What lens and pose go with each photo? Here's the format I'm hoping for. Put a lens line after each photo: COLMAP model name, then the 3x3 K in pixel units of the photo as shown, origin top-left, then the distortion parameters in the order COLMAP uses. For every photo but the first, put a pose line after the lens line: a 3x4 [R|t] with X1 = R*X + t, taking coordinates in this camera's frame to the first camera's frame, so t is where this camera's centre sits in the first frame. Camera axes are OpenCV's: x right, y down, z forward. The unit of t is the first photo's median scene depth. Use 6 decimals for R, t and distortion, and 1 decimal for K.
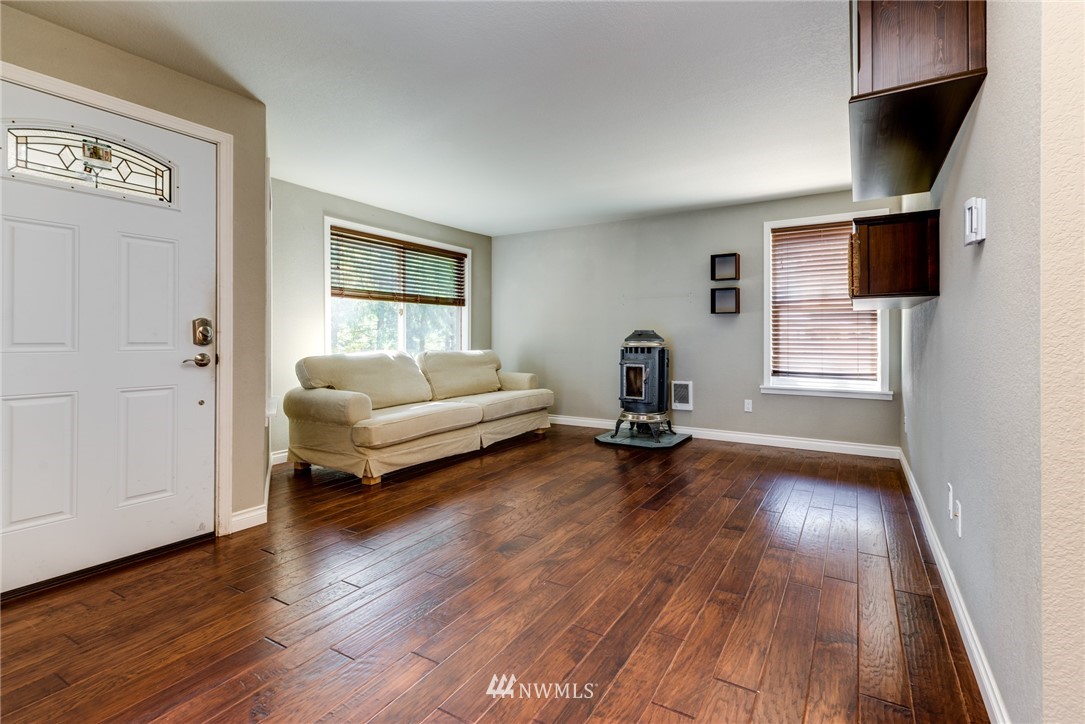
lens RADIAL K [[461.3, 0, 543.2], [0, 461.3, 337.1], [0, 0, 1]] dist [0.000138, -0.000137]
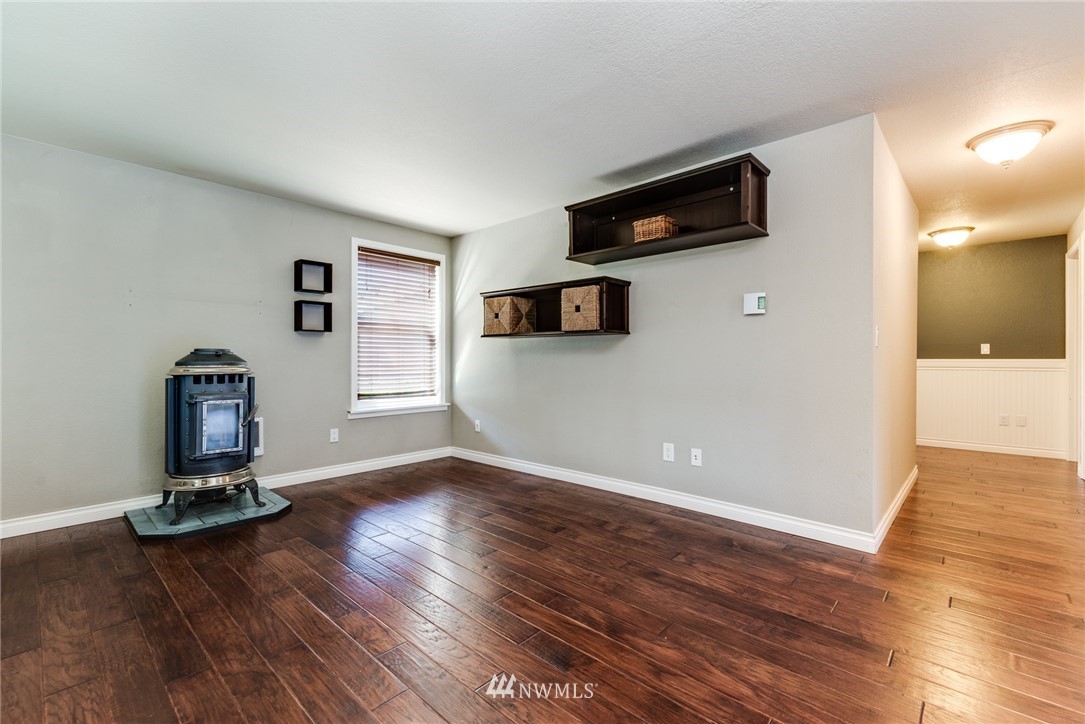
lens RADIAL K [[469.4, 0, 543.9], [0, 469.4, 359.8], [0, 0, 1]] dist [0.013224, -0.003176]
pose [[0.223533, -0.000042, 0.974696, -0.368547], [0.000914, 1.000000, -0.000167, 0.001487], [-0.974696, 0.000928, 0.223533, 0.407259]]
